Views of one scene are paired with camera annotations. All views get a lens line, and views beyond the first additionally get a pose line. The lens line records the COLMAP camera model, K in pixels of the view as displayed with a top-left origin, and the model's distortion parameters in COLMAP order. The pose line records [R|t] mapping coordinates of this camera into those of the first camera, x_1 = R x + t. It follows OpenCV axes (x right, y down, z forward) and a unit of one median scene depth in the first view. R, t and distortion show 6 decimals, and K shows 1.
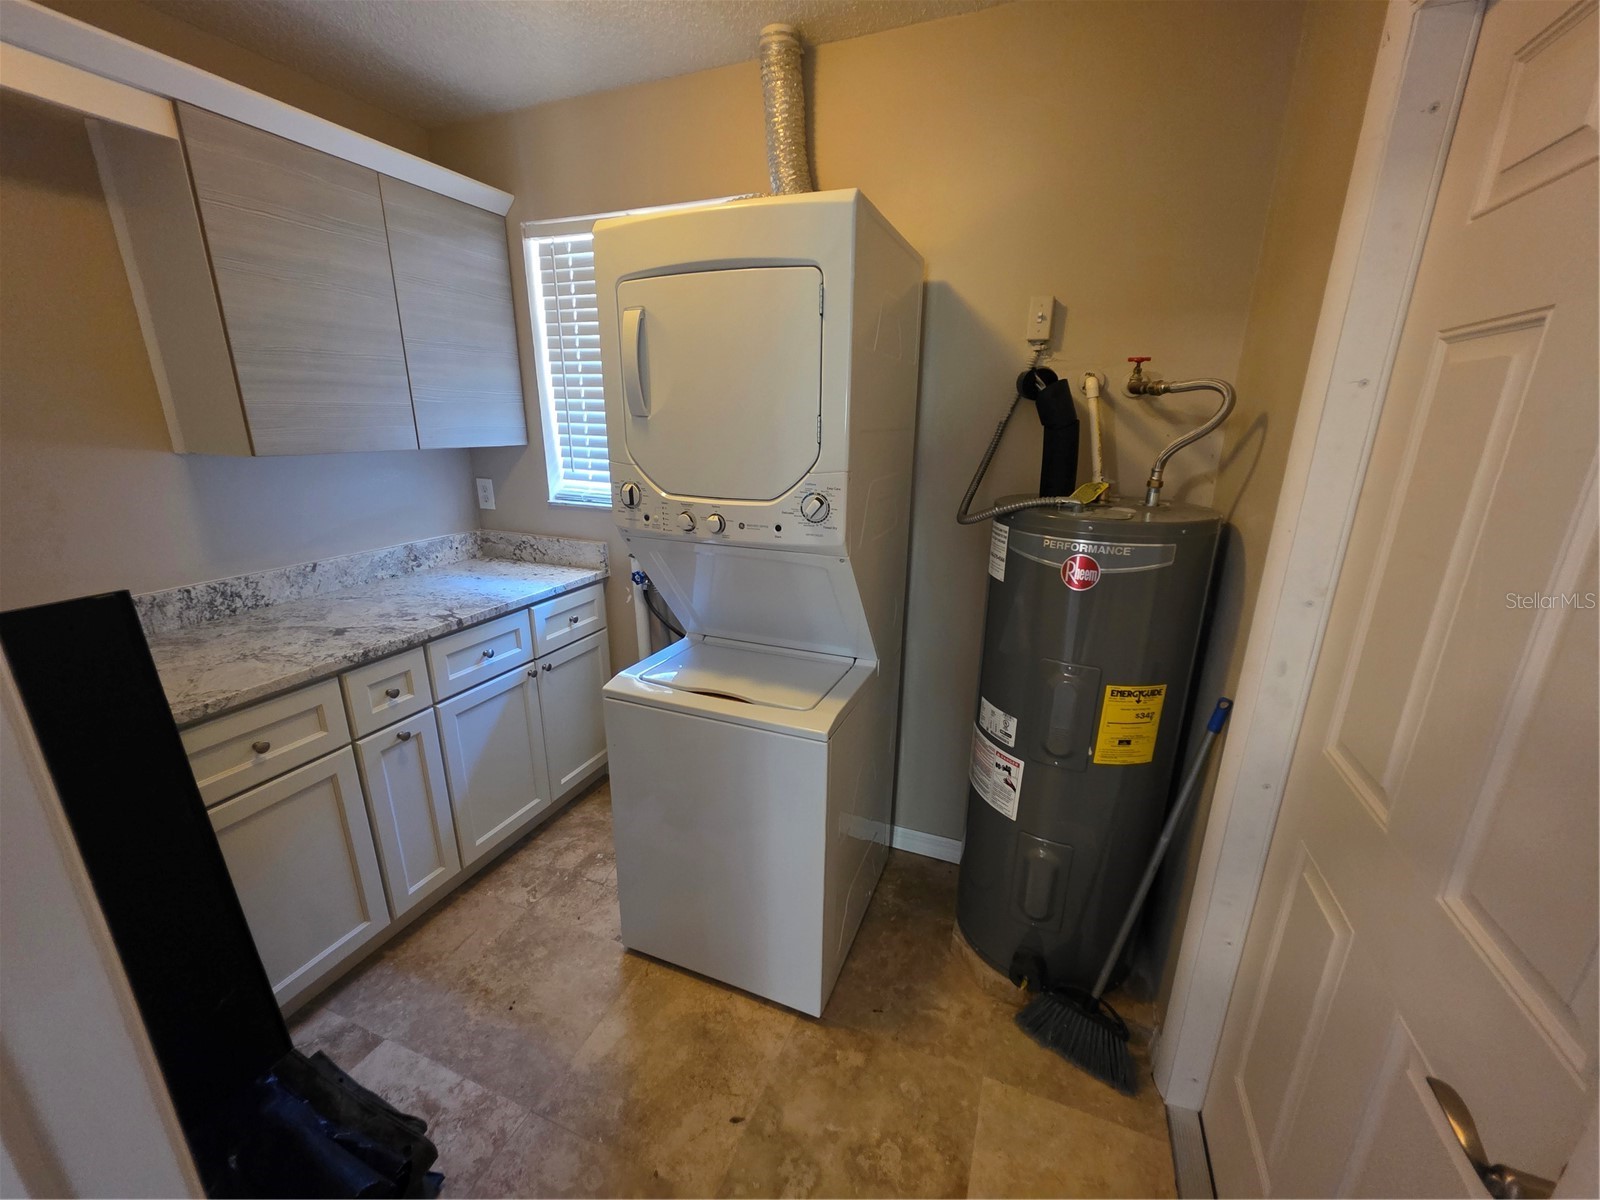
lens RADIAL K [[643.0, 0, 792.7], [0, 643.0, 603.8], [0, 0, 1]] dist [0.004281, -0.000325]
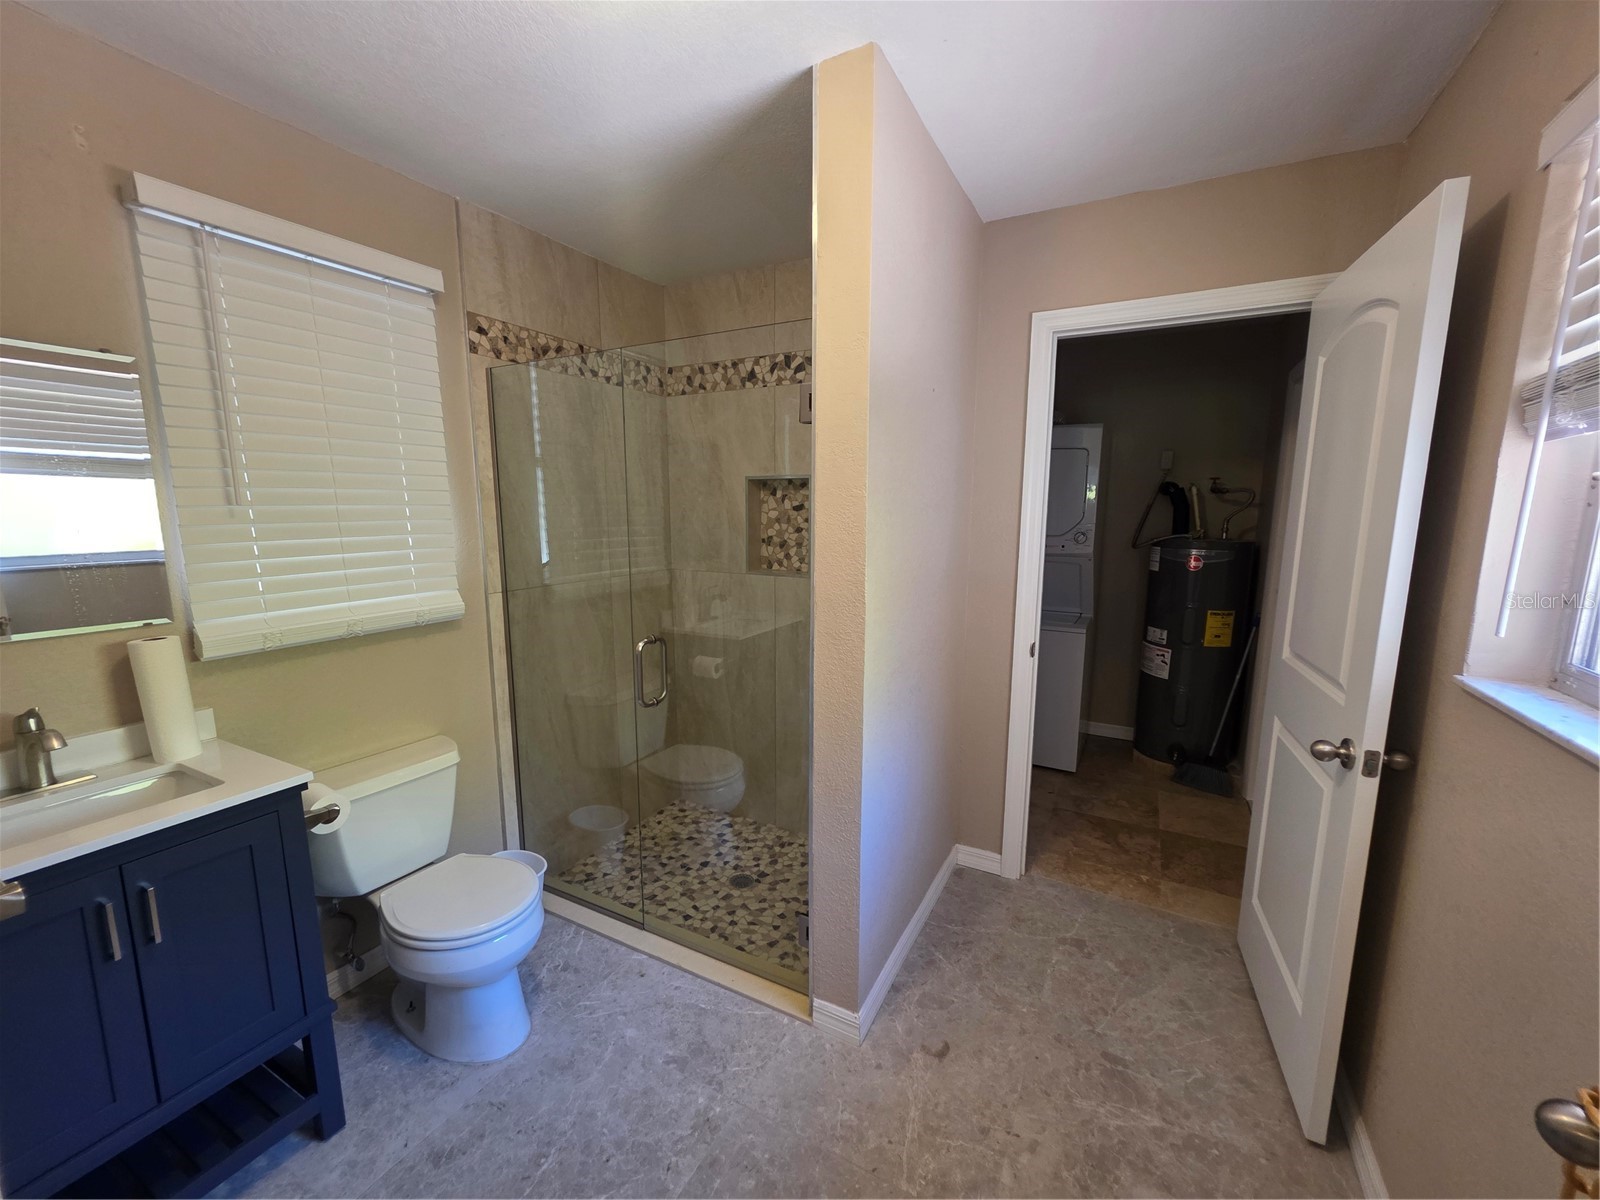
lens RADIAL K [[643.0, 0, 785.6], [0, 643.0, 603.9], [0, 0, 1]] dist [0.004281, -0.000325]
pose [[0.992915, 0.011535, -0.118264, -0.728742], [-0.027023, 0.991119, -0.130206, 0.419715], [0.115711, 0.132480, 0.984408, -1.425161]]
